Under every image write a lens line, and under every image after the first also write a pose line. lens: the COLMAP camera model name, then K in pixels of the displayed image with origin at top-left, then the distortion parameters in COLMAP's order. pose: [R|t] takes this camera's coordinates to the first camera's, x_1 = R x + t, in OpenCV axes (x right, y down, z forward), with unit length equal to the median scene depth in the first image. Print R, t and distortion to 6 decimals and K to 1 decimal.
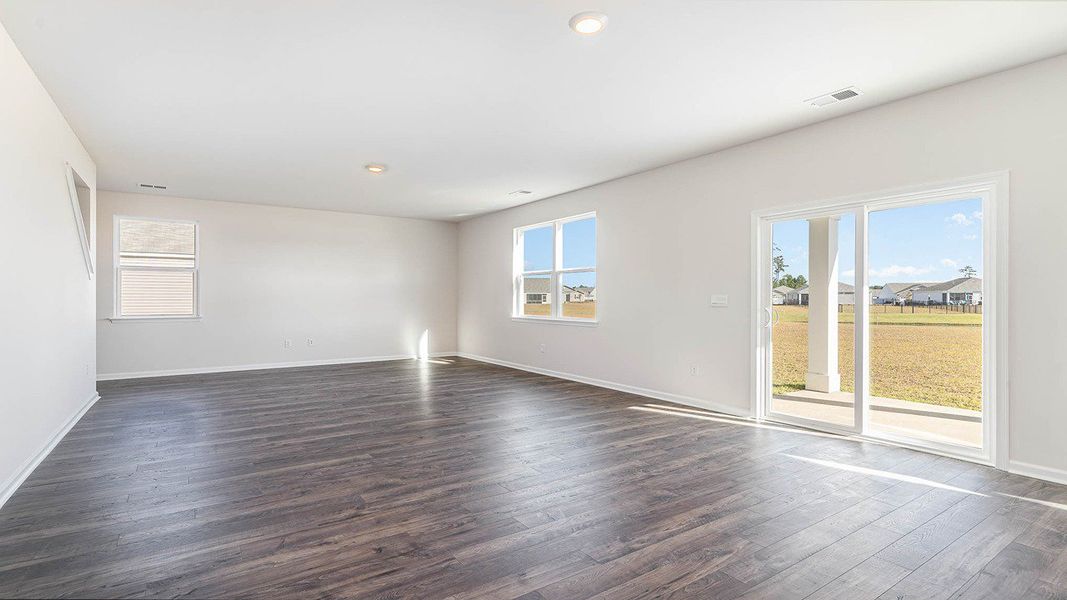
lens RADIAL K [[524.3, 0, 532.1], [0, 524.3, 298.8], [0, 0, 1]] dist [0.006284, 0.002275]
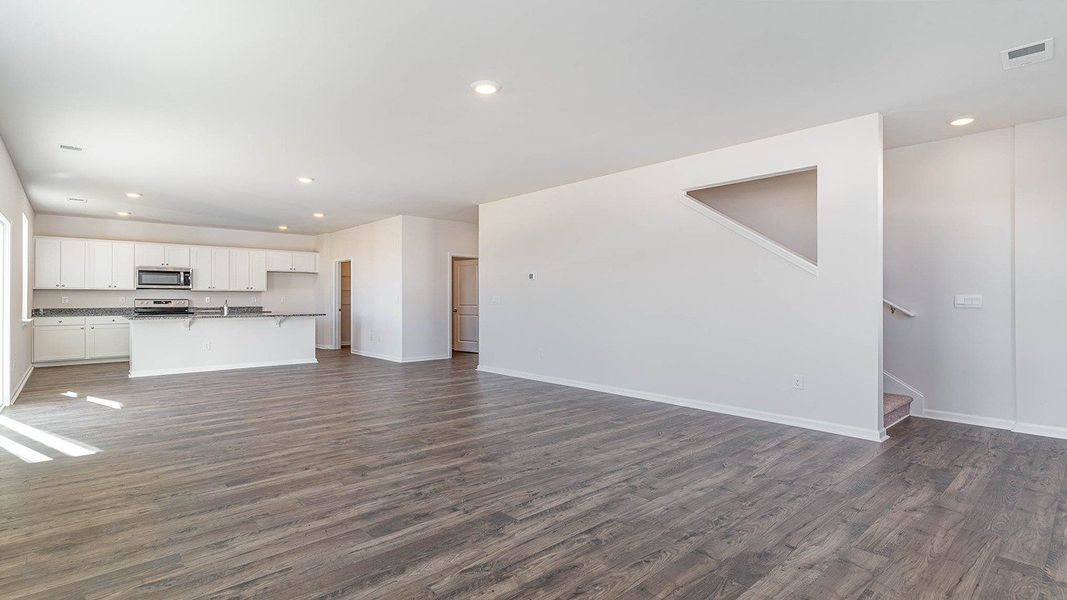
lens RADIAL K [[524.3, 0, 538.1], [0, 524.3, 289.2], [0, 0, 1]] dist [0.006284, 0.002275]
pose [[-0.988436, 0.000957, -0.151638, -0.403989], [0.003308, 0.999878, -0.015255, -0.006247], [0.151605, -0.015580, -0.988318, 2.095880]]
